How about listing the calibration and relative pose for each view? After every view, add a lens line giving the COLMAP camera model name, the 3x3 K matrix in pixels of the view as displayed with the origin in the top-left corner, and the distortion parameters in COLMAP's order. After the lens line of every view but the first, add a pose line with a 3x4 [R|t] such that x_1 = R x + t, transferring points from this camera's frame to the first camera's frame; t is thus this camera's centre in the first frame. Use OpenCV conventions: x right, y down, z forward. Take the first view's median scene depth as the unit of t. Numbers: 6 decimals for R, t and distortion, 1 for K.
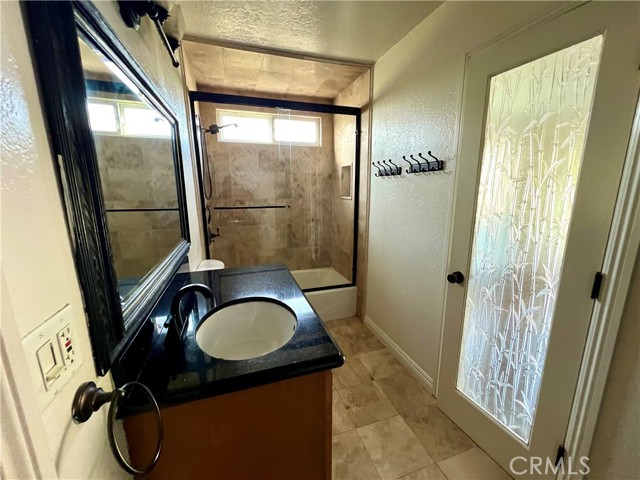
lens RADIAL K [[256.9, 0, 320.0], [0, 256.9, 240.0], [0, 0, 1]] dist [-0.002066, -0.000162]
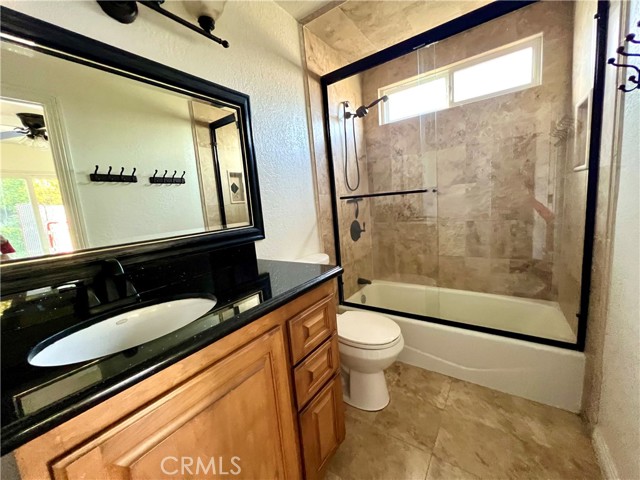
lens RADIAL K [[256.9, 0, 320.0], [0, 256.9, 240.0], [0, 0, 1]] dist [-0.002066, -0.000162]
pose [[0.584940, 0.070025, -0.808048, 0.215768], [-0.087687, 0.995887, 0.022826, 0.006311], [0.806323, 0.057503, 0.588674, 0.318235]]
